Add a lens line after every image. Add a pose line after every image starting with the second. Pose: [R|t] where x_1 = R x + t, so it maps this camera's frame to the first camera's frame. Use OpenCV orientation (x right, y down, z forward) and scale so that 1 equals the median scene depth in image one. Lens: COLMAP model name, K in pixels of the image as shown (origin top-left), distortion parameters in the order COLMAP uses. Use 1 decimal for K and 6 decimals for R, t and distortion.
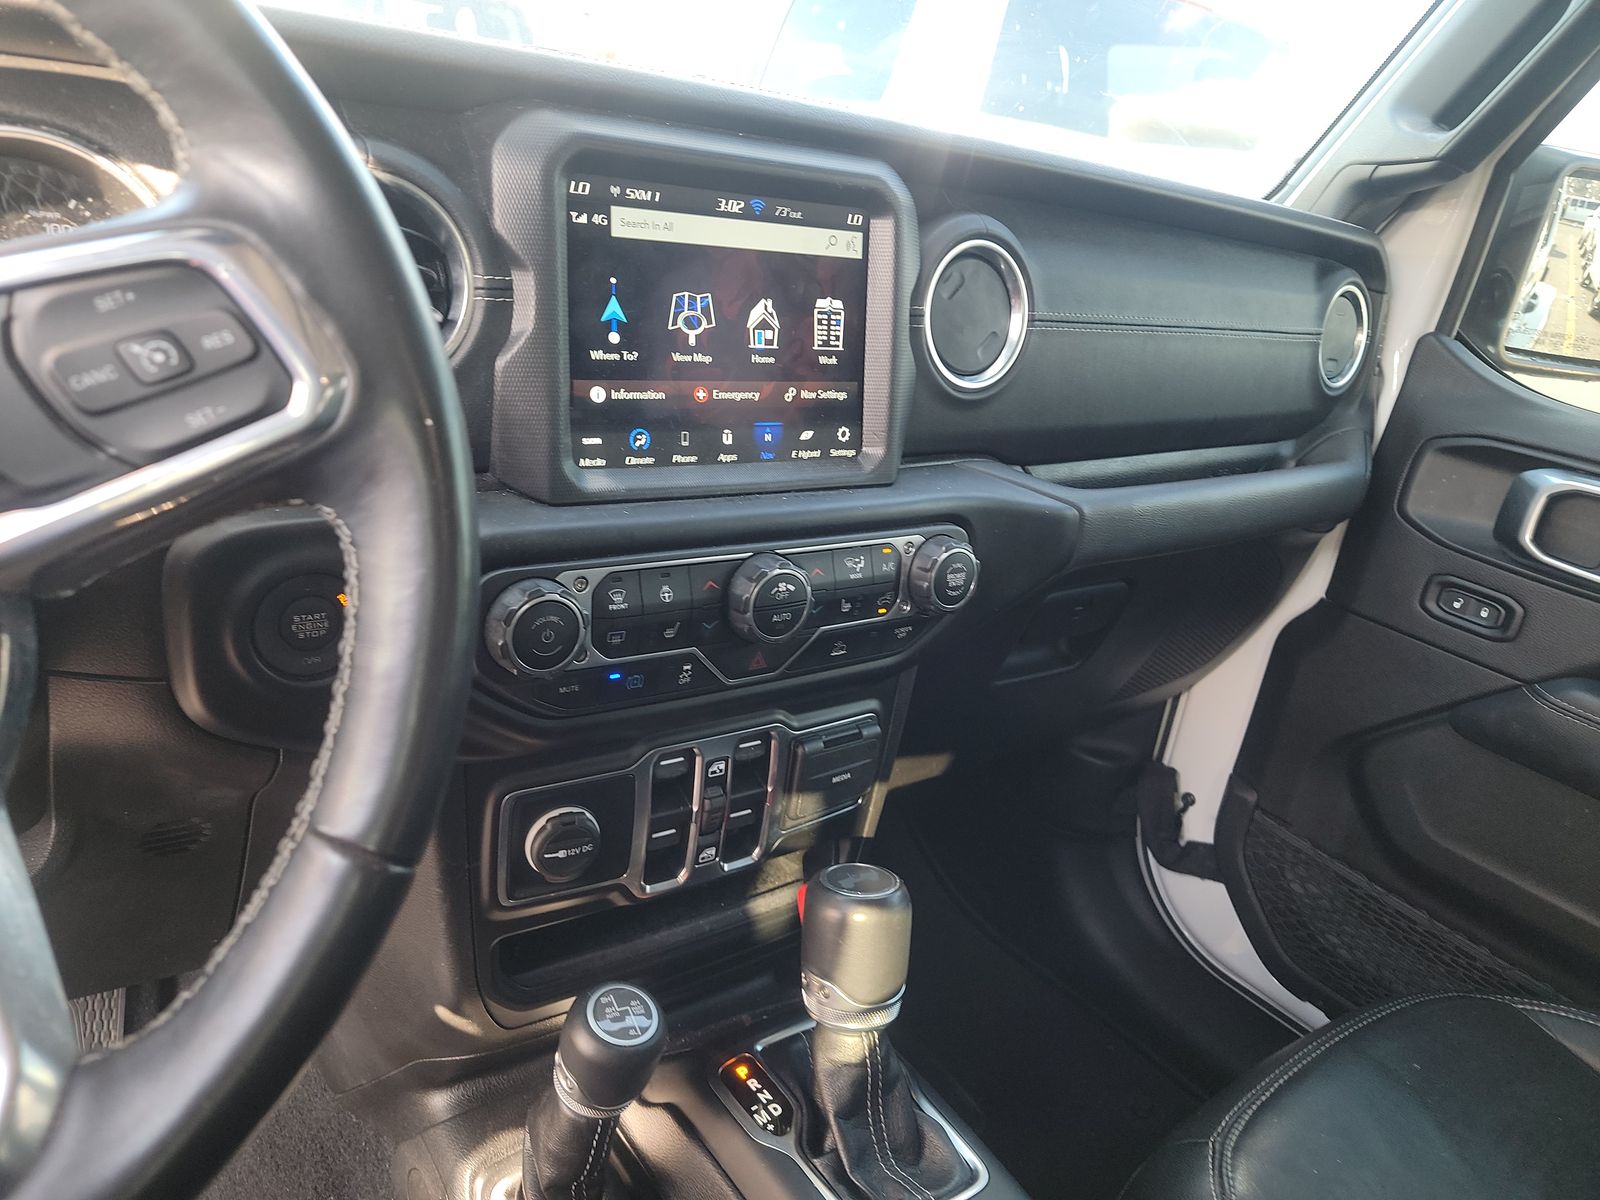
lens RADIAL K [[1131.7, 0, 800.0], [0, 1131.7, 600.0], [0, 0, 1]] dist [0.002136, -0.004196]
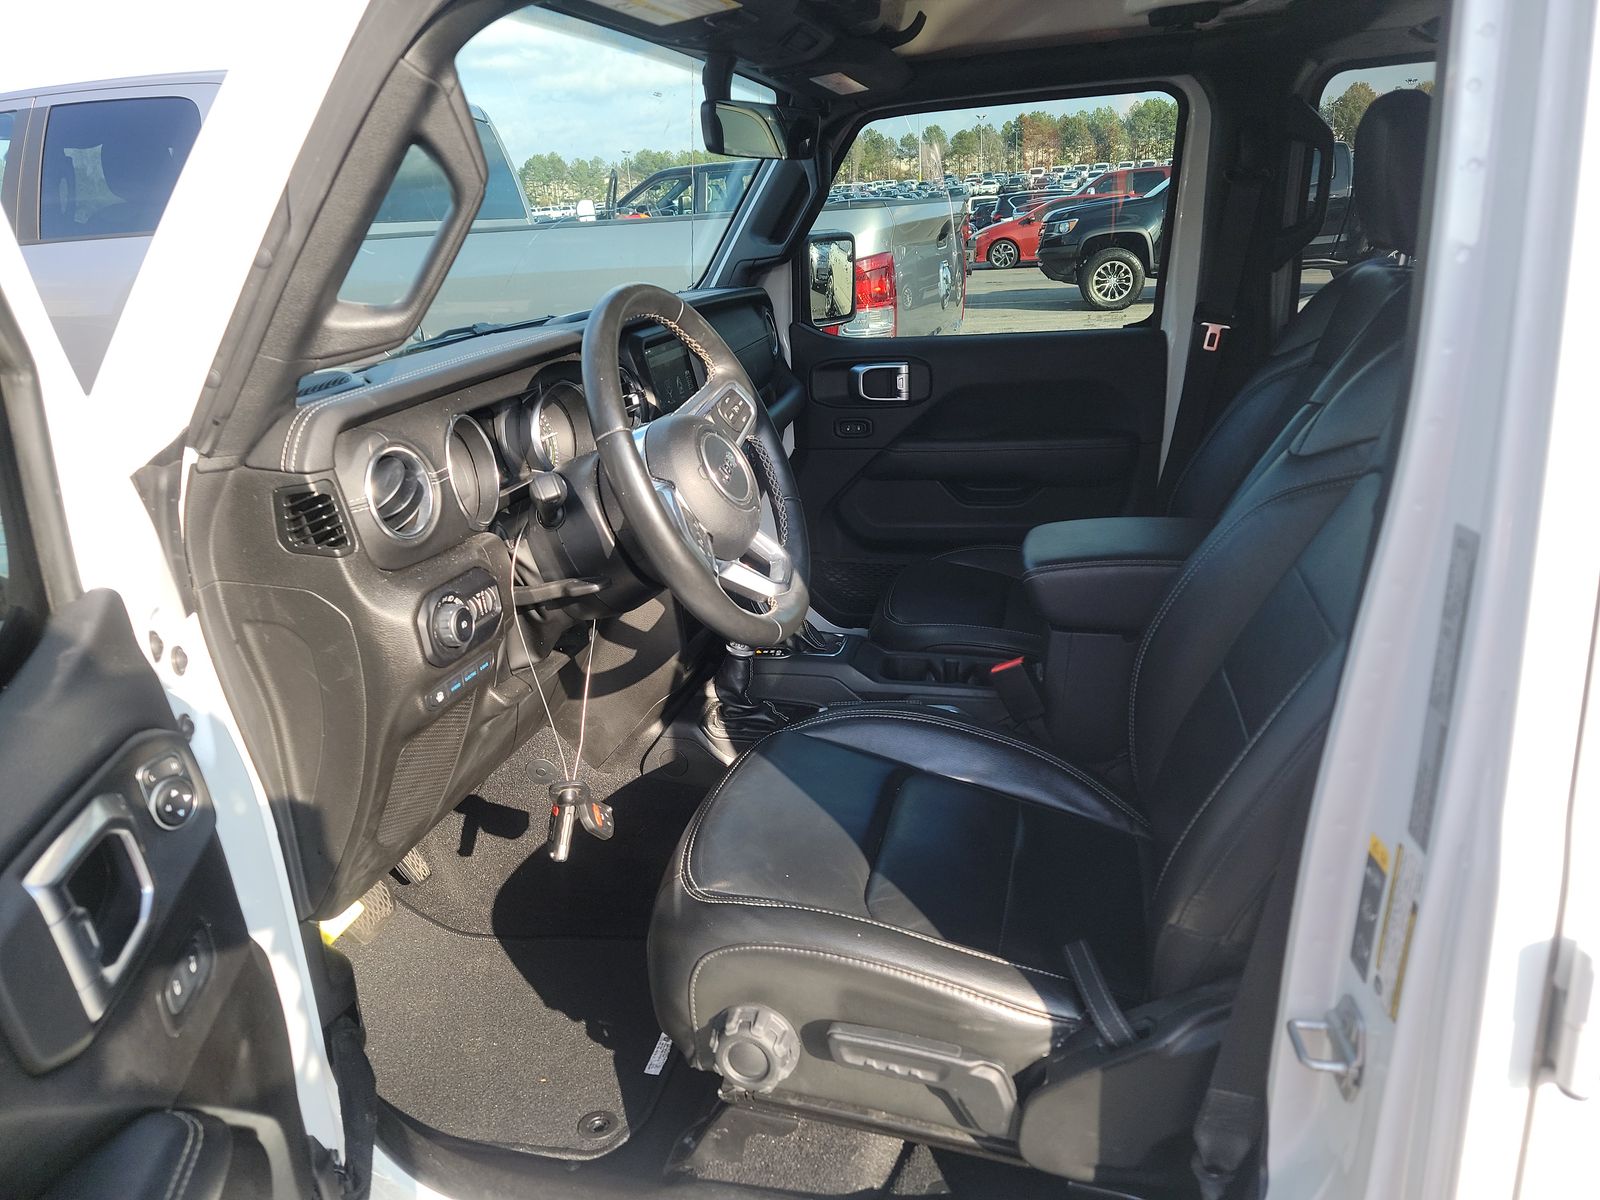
lens RADIAL K [[1123.7, 0, 797.2], [0, 1123.7, 595.2], [0, 0, 1]] dist [0.037626, -0.000072]
pose [[0.748980, -0.378107, 0.544118, -0.911017], [0.393527, 0.914515, 0.093805, 0.059137], [-0.533072, 0.143867, 0.833749, -0.849103]]
